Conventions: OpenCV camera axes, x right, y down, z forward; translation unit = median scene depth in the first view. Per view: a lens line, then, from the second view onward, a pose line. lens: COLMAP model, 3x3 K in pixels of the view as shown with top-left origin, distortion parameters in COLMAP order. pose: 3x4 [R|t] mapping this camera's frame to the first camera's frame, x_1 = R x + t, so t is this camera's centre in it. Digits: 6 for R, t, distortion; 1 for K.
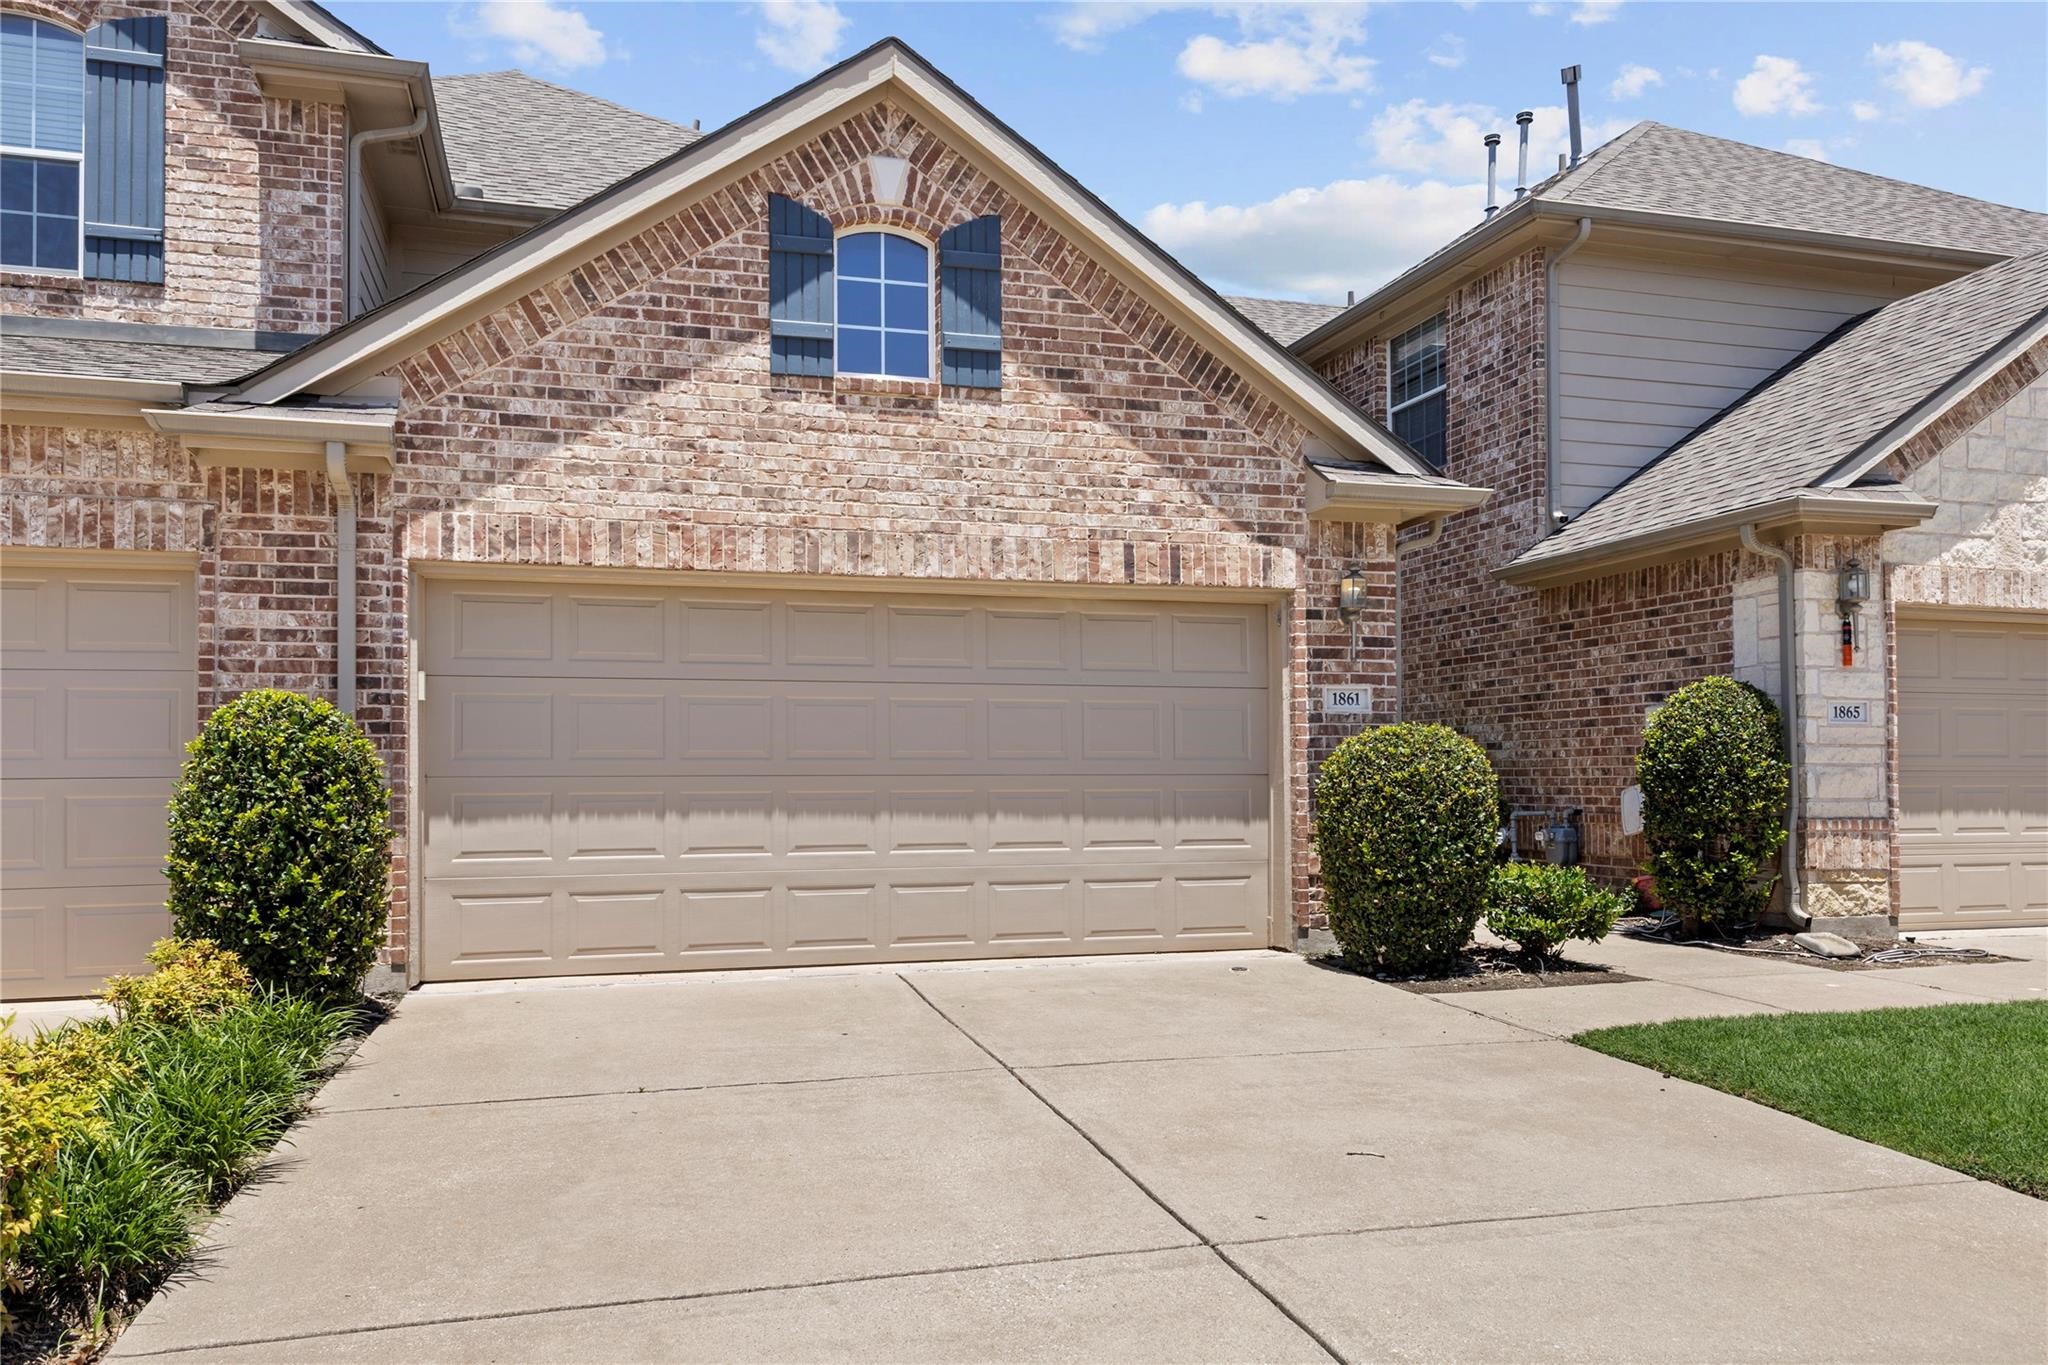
lens RADIAL K [[1443.1, 0, 1024.7], [0, 1443.1, 696.7], [0, 0, 1]] dist [0.011308, -0.003166]
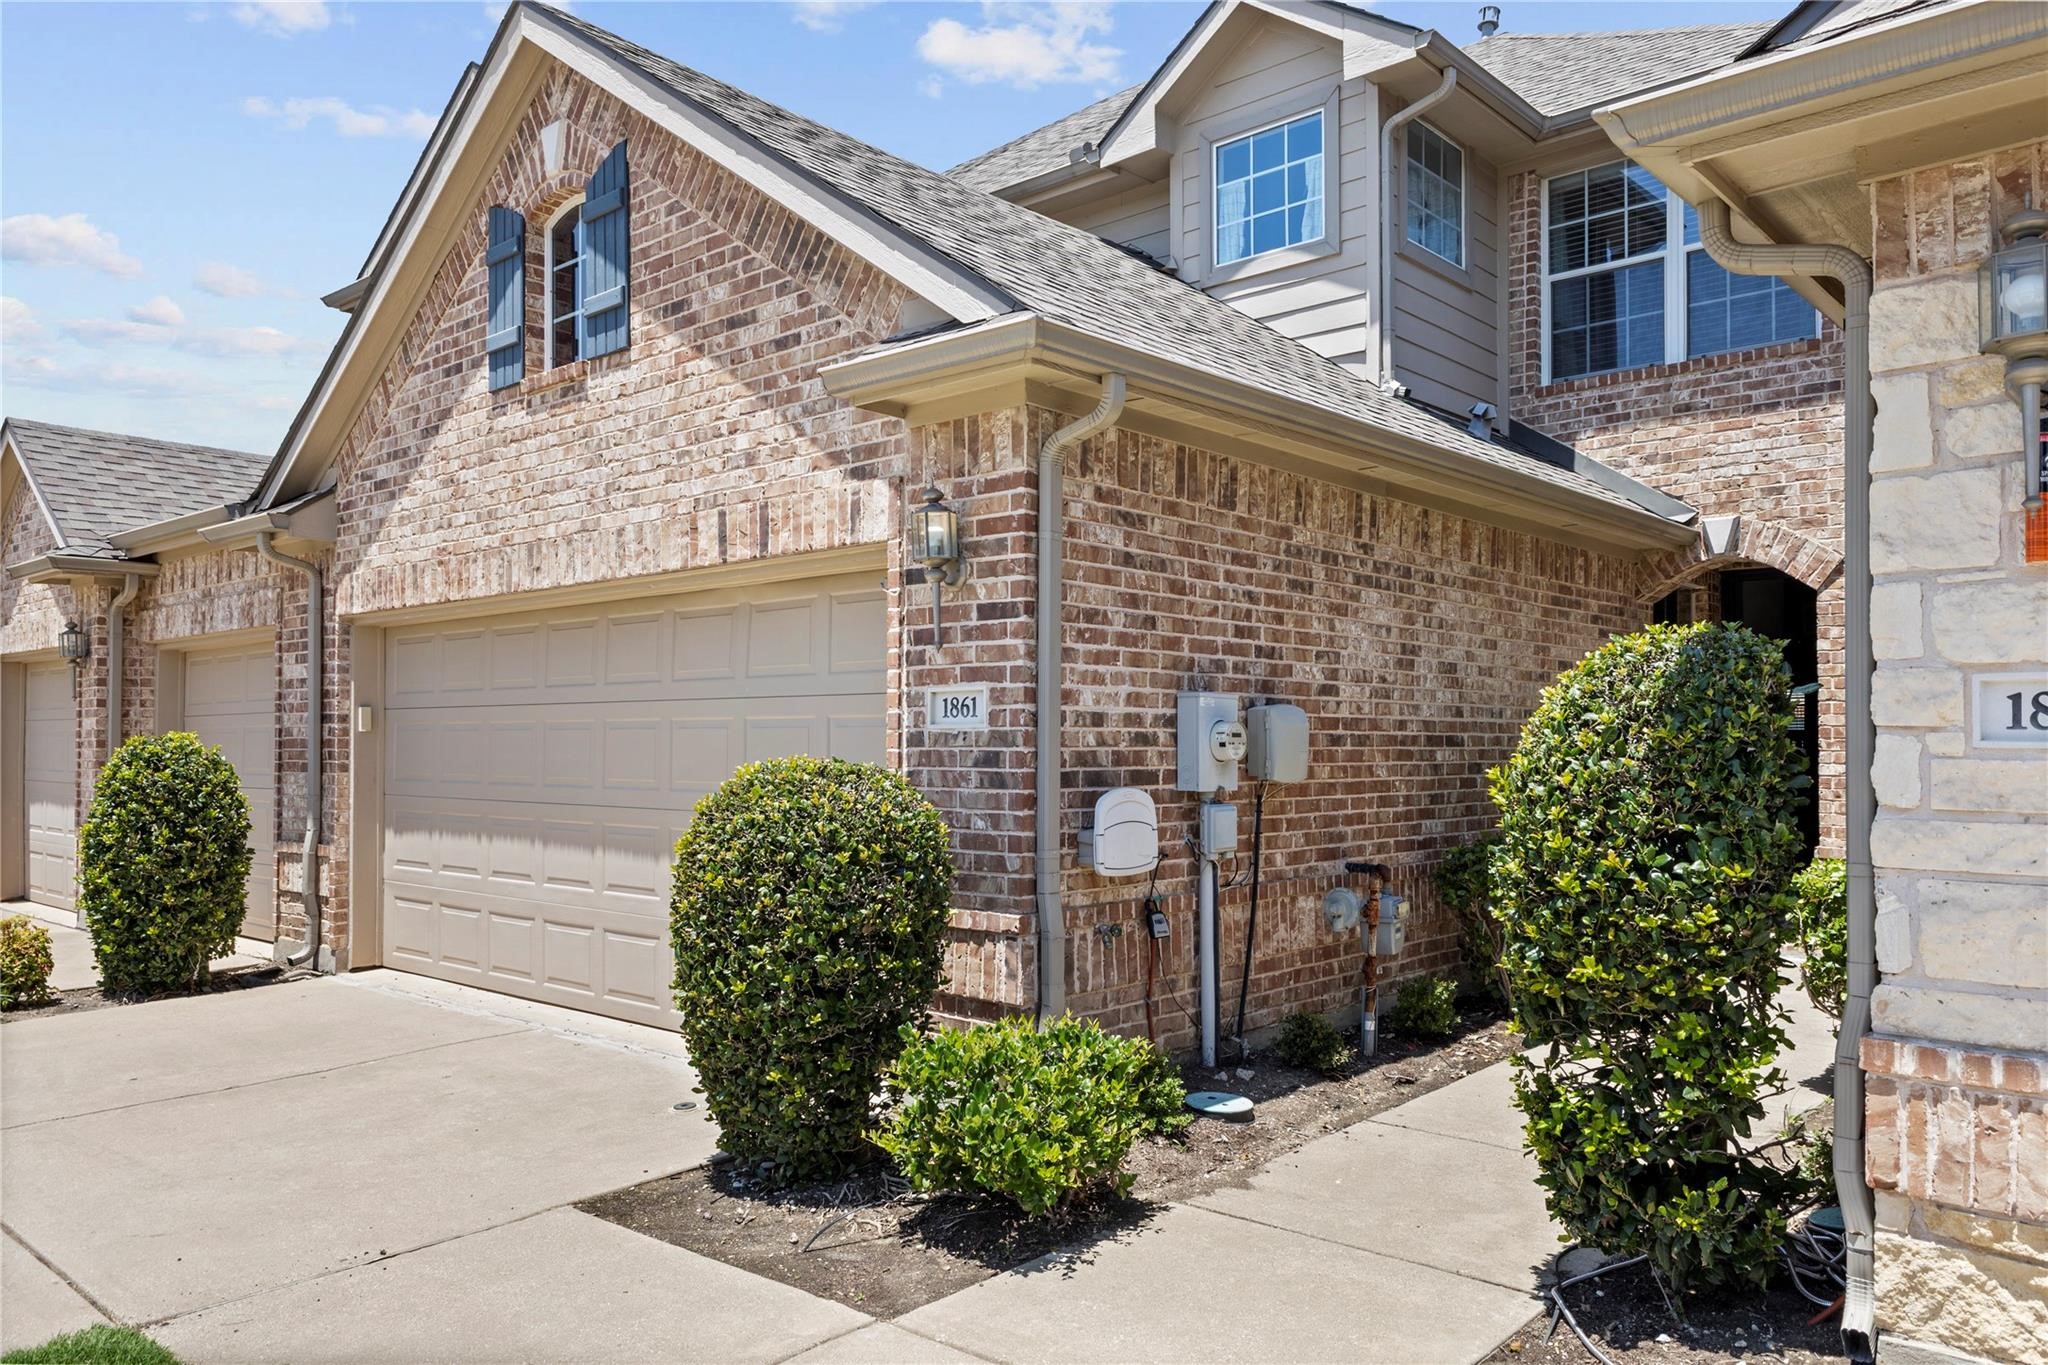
lens RADIAL K [[1443.1, 0, 1022.2], [0, 1443.1, 684.1], [0, 0, 1]] dist [0.011308, -0.003166]
pose [[0.540846, -0.030801, -0.840558, 0.773973], [0.044390, 0.998982, -0.008044, -0.002462], [0.839950, -0.032961, 0.541662, 0.708340]]
